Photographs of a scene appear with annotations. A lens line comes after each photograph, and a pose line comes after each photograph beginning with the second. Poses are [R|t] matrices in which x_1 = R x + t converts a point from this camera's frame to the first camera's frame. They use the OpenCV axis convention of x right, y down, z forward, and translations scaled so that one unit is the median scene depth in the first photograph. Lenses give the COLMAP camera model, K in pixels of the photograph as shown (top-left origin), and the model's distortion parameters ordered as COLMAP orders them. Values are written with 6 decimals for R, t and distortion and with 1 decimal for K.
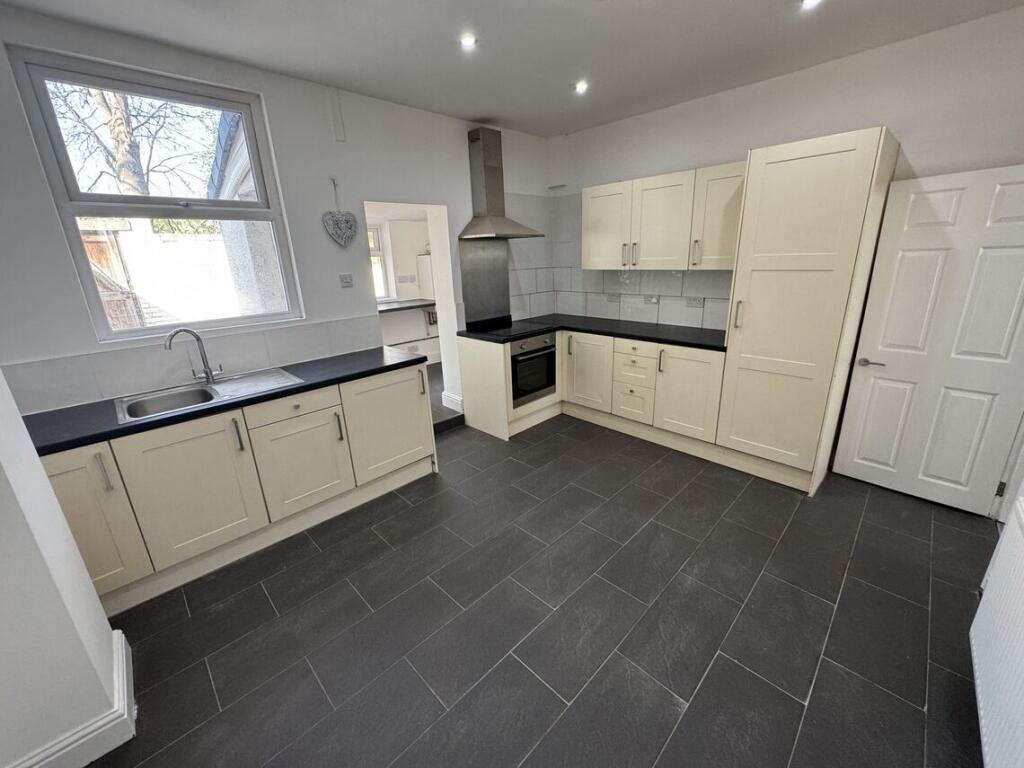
lens RADIAL K [[410.0, 0, 512.0], [0, 410.0, 384.0], [0, 0, 1]] dist [-0.002598, -0.000494]
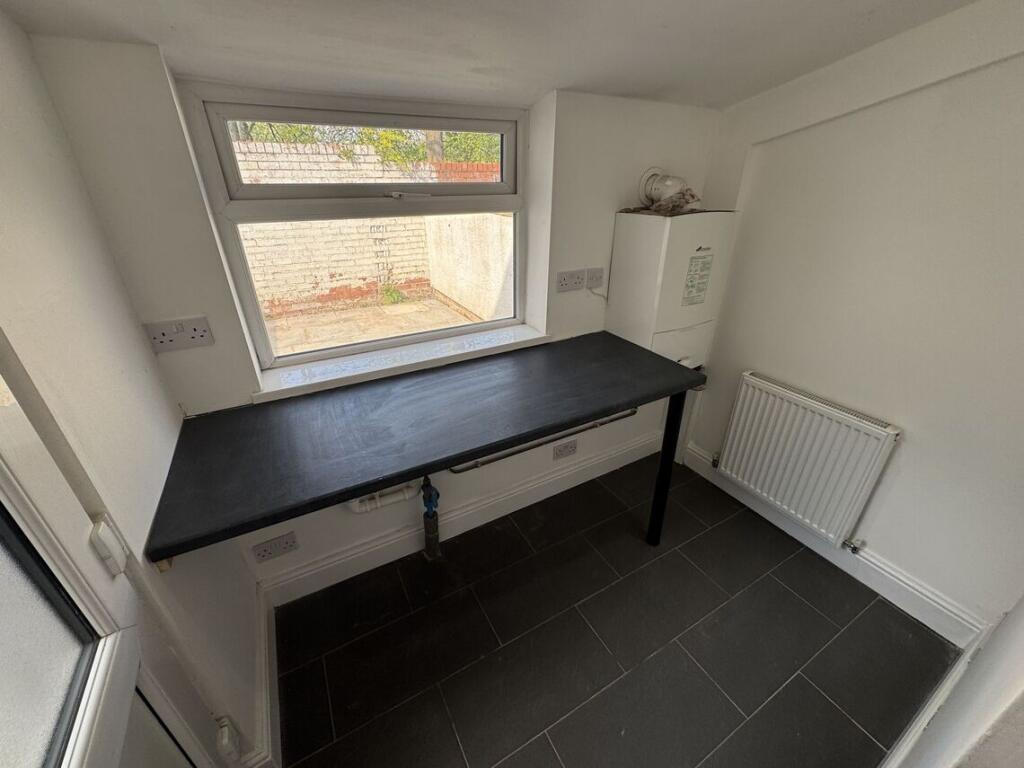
lens RADIAL K [[410.0, 0, 512.0], [0, 410.0, 384.0], [0, 0, 1]] dist [-0.002598, -0.000494]
pose [[0.968721, 0.140889, -0.204280, -0.225912], [-0.107301, 0.980081, 0.167115, -0.218952], [0.223756, -0.139968, 0.964543, 0.623941]]
